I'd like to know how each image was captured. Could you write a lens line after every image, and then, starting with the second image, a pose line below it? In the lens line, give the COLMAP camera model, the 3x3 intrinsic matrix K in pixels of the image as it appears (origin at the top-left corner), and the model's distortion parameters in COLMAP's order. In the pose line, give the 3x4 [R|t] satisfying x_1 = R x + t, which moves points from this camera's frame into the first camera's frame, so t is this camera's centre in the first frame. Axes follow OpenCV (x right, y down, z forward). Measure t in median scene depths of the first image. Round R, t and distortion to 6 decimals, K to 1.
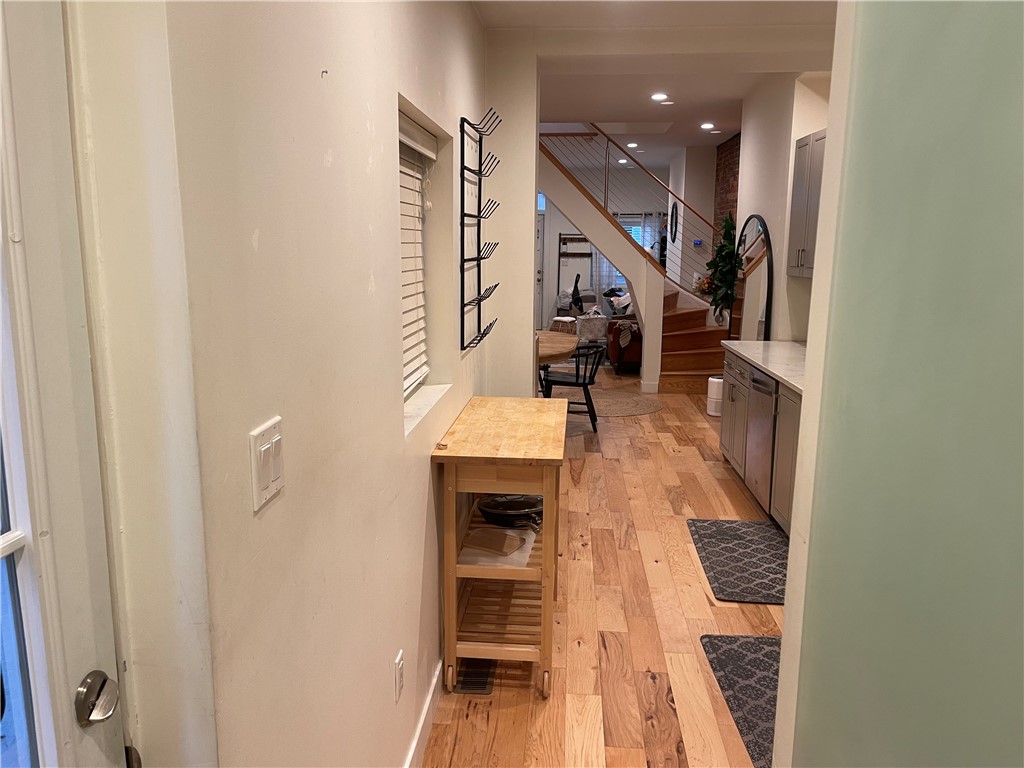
lens RADIAL K [[774.8, 0, 506.6], [0, 774.8, 385.7], [0, 0, 1]] dist [0.044583, -0.028839]
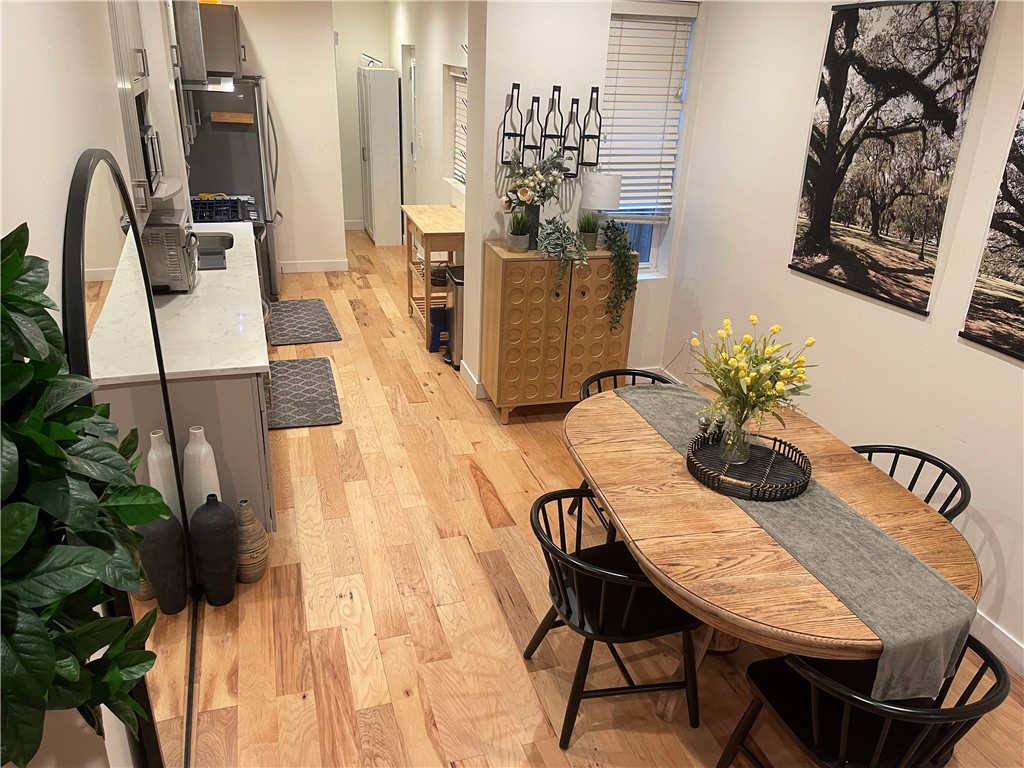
lens RADIAL K [[774.8, 0, 512.6], [0, 774.8, 388.9], [0, 0, 1]] dist [0.044583, -0.028839]
pose [[-0.924522, 0.110223, -0.364843, 0.567230], [-0.116638, 0.829515, 0.546168, -0.650284], [0.362843, 0.547499, -0.754049, 2.643118]]
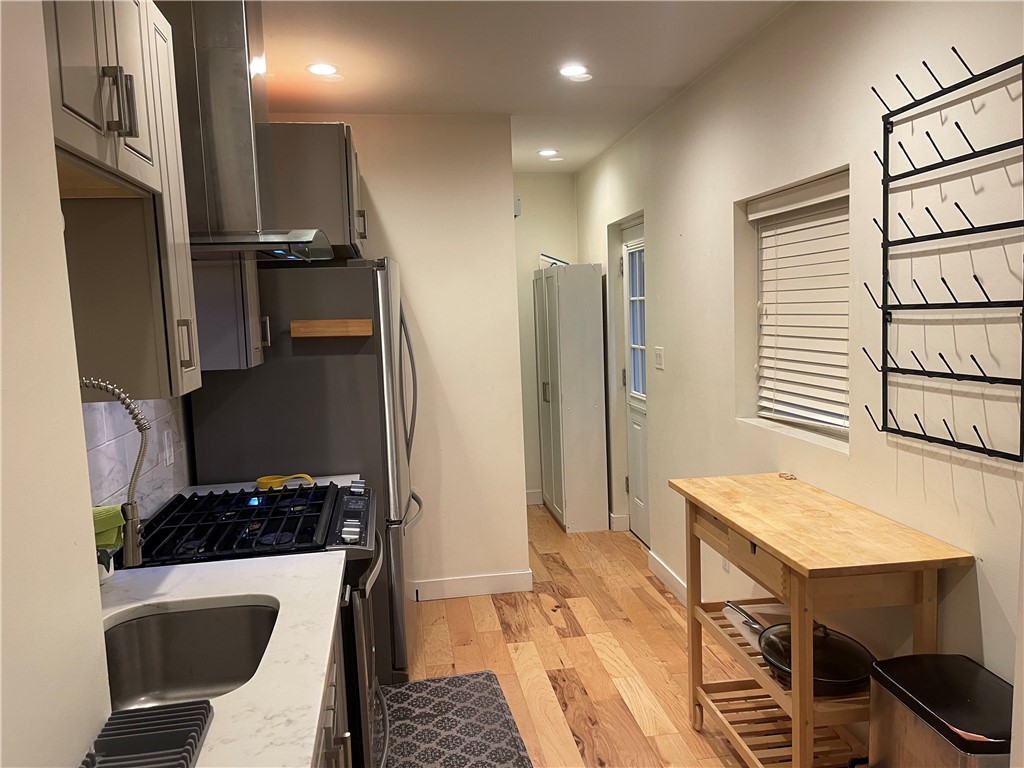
lens RADIAL K [[774.8, 0, 508.9], [0, 774.8, 397.8], [0, 0, 1]] dist [0.044583, -0.028839]
pose [[-0.973526, 0.055965, -0.221618, 0.433944], [-0.010531, 0.957551, 0.288072, -0.273872], [0.228332, 0.282780, -0.931612, 1.565248]]
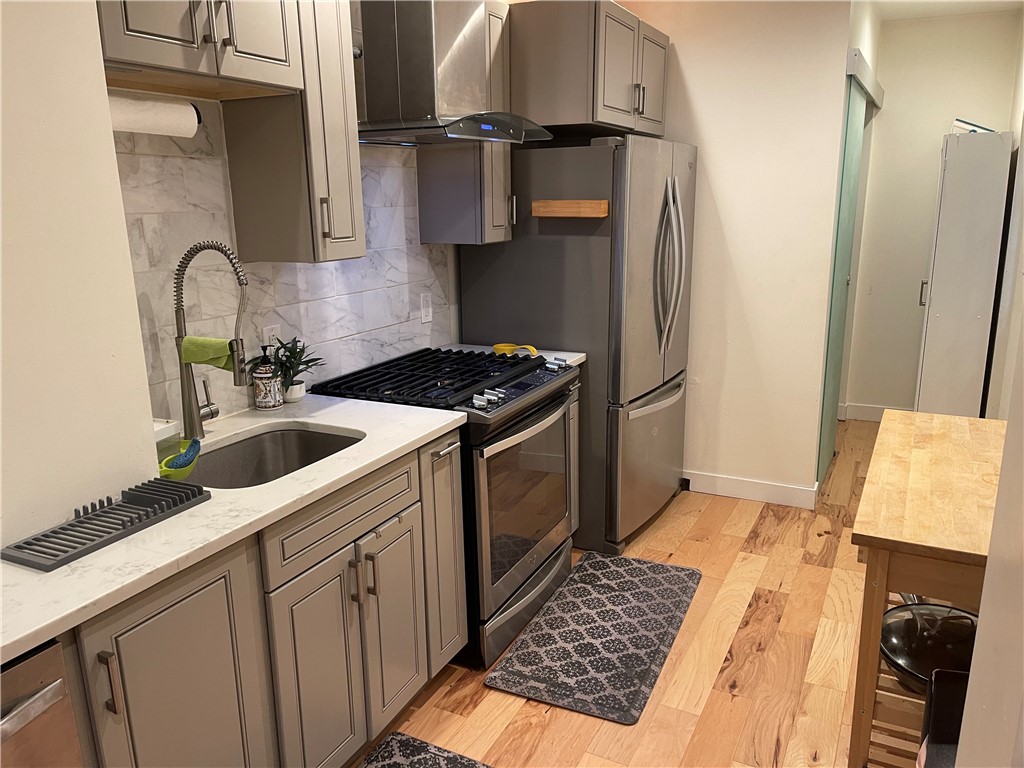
lens RADIAL K [[774.8, 0, 509.4], [0, 774.8, 396.8], [0, 0, 1]] dist [0.044583, -0.028839]
pose [[-0.921827, -0.085523, 0.378048, 0.106814], [0.082671, 0.909527, 0.407339, -0.268938], [-0.378682, 0.406750, -0.831357, 1.545759]]
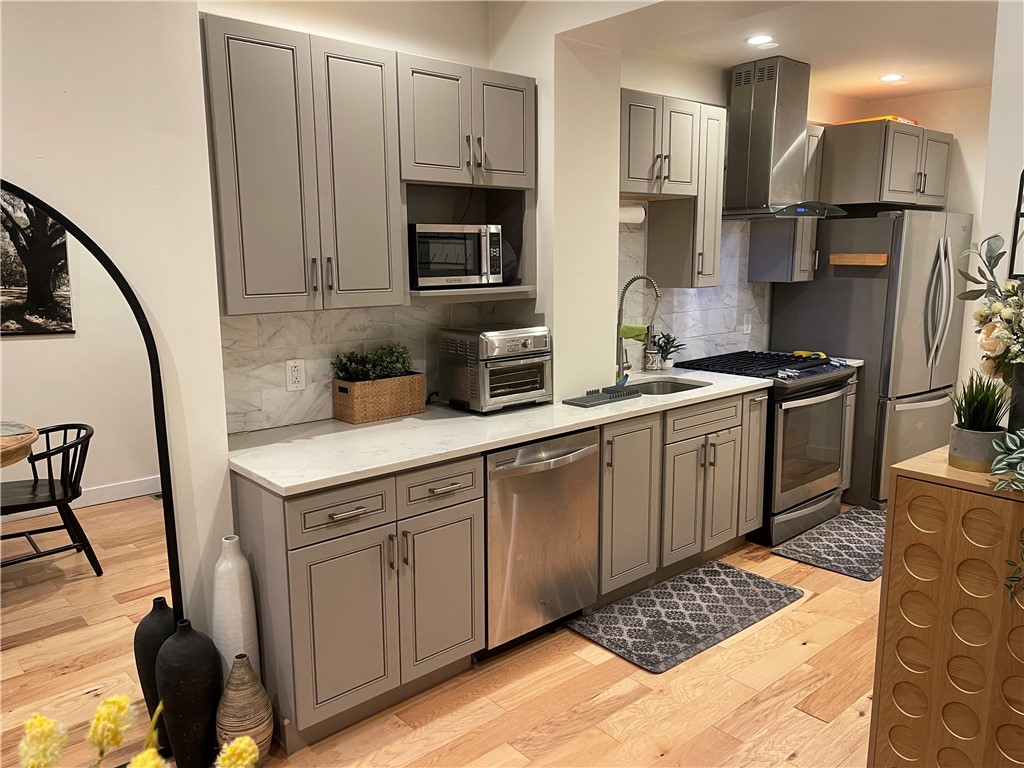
lens RADIAL K [[774.8, 0, 504.8], [0, 774.8, 390.8], [0, 0, 1]] dist [0.044583, -0.028839]
pose [[-0.710629, -0.121516, 0.692994, -0.138324], [0.133349, 0.943856, 0.302248, -0.373022], [-0.690814, 0.307196, -0.654527, 2.072825]]
